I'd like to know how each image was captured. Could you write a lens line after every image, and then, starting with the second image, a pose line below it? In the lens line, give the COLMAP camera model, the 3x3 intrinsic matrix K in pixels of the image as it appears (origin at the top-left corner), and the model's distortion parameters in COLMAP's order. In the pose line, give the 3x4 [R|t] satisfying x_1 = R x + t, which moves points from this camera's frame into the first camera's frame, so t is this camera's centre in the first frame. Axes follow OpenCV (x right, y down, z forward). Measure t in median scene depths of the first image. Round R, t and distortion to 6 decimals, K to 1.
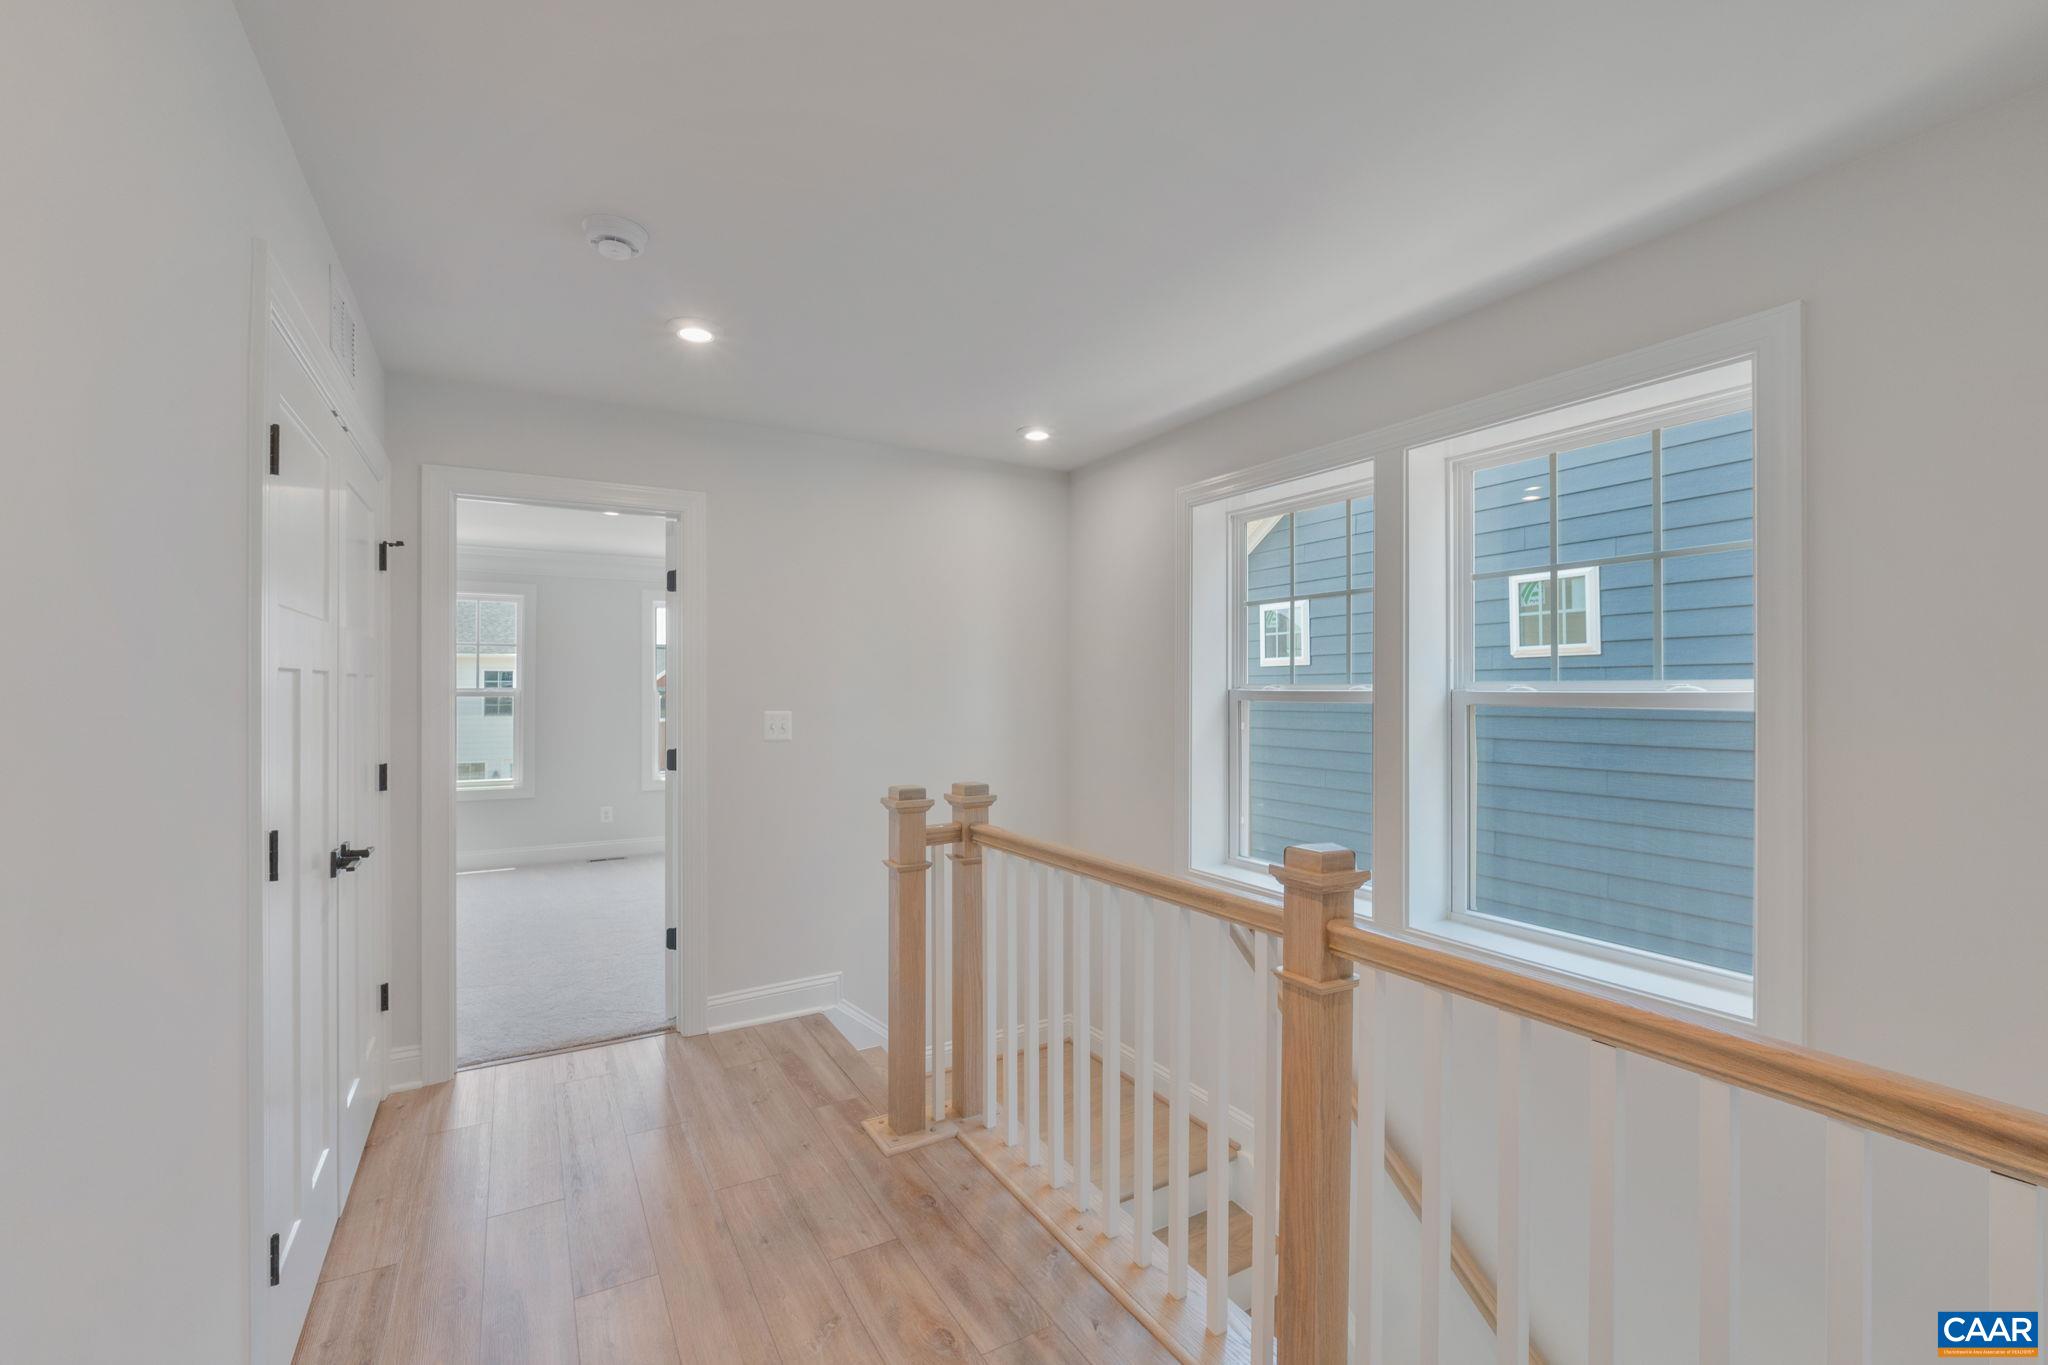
lens RADIAL K [[862.8, 0, 1017.8], [0, 862.8, 667.4], [0, 0, 1]] dist [-0.001184, -0.000096]
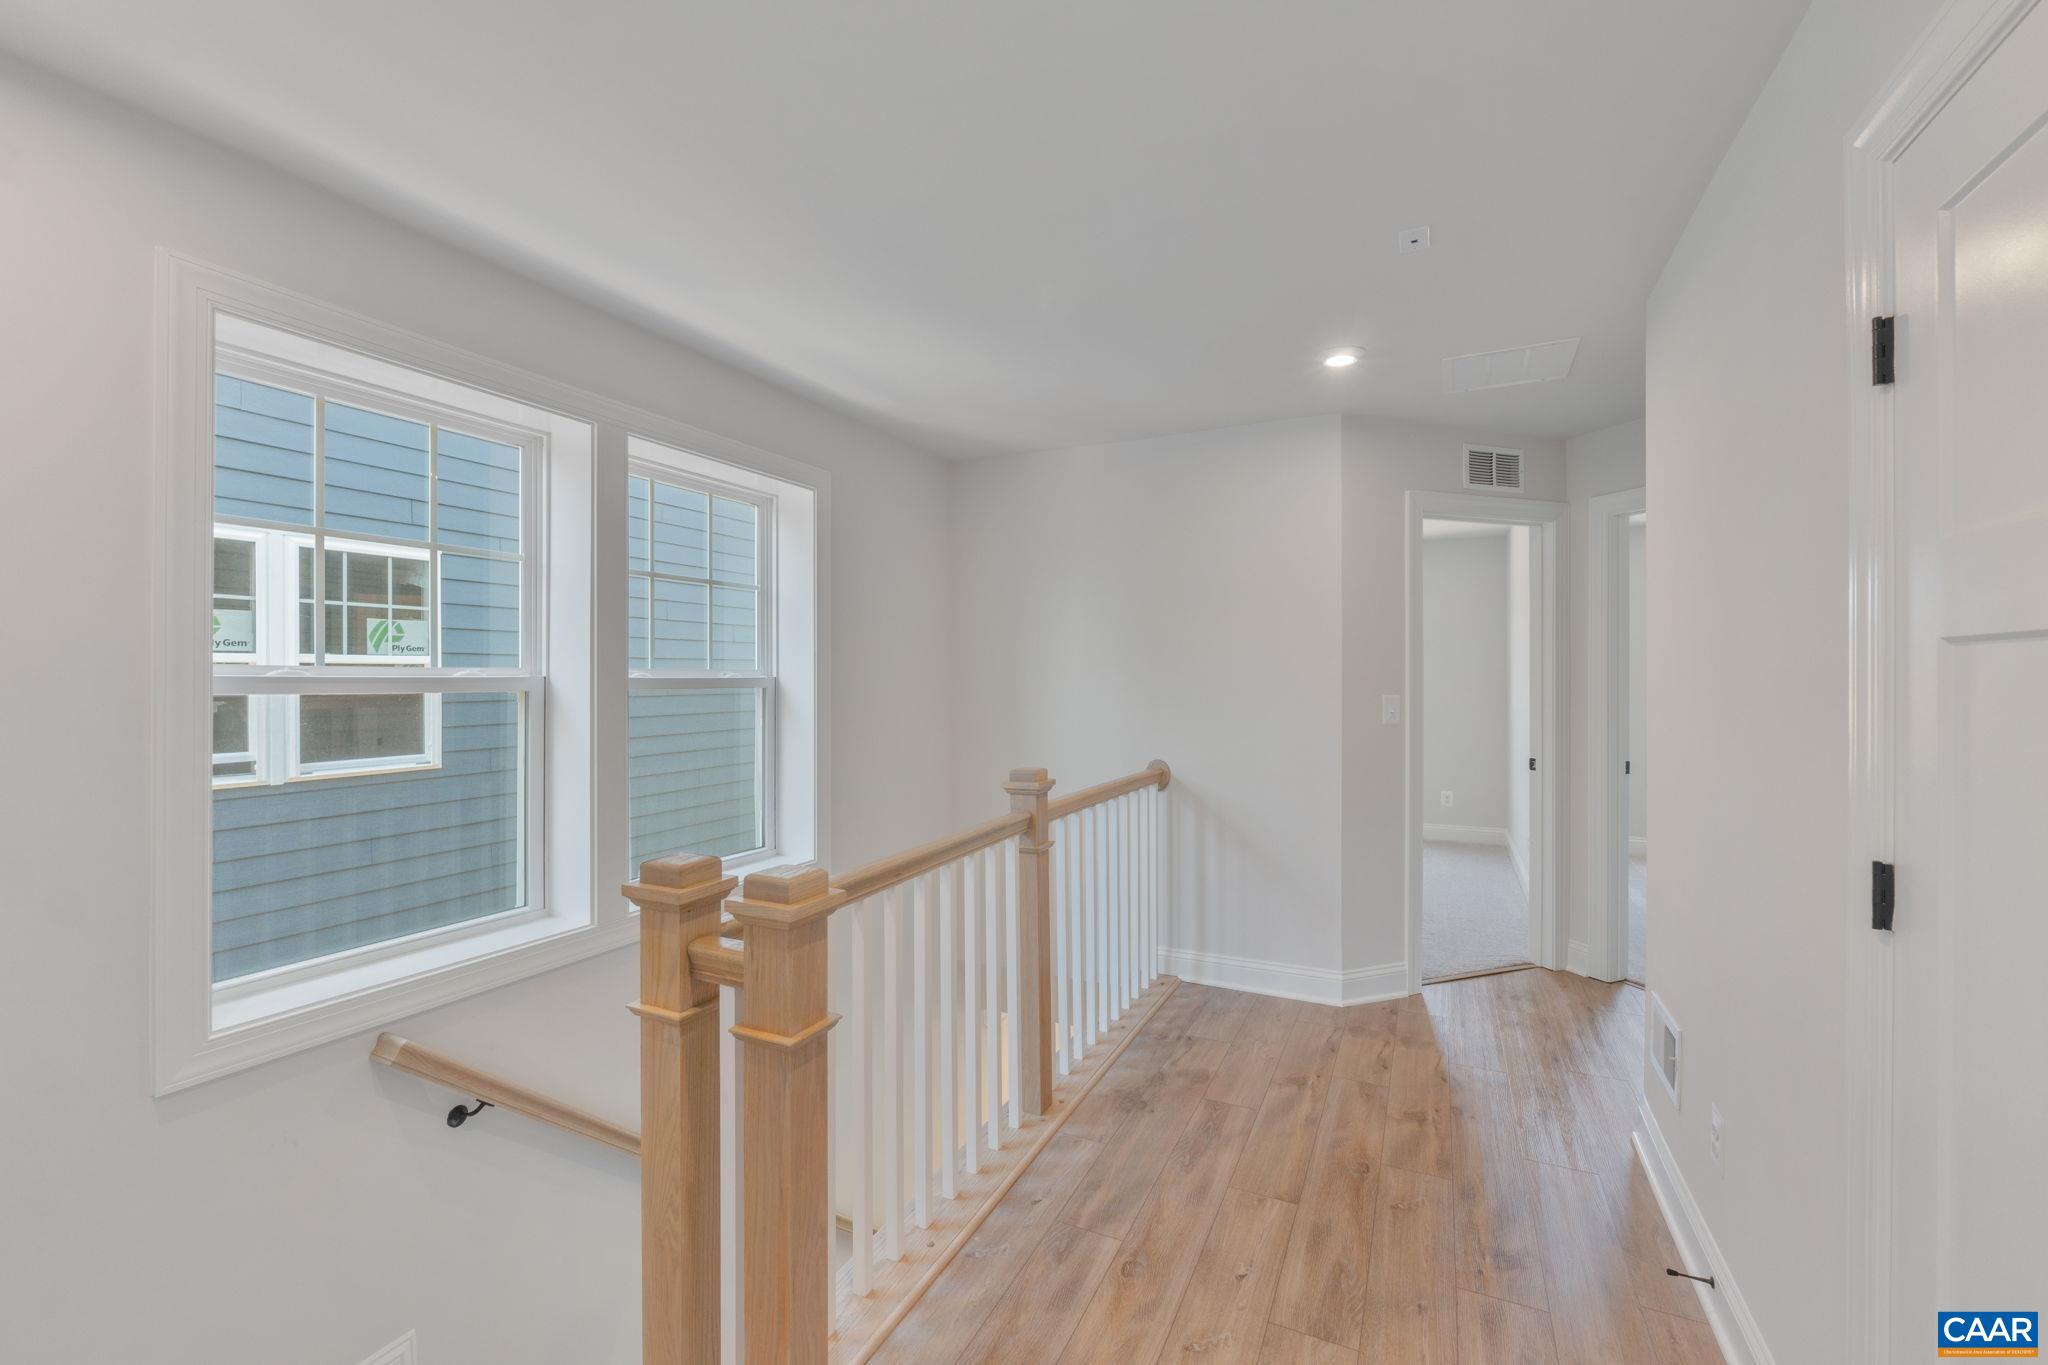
lens RADIAL K [[862.8, 0, 1017.8], [0, 862.8, 667.4], [0, 0, 1]] dist [-0.001184, -0.000096]
pose [[-0.542990, 0.004806, 0.839725, -0.840759], [0.002938, 0.999988, -0.003823, 0.028208], [-0.839734, 0.000391, -0.542998, 1.560584]]
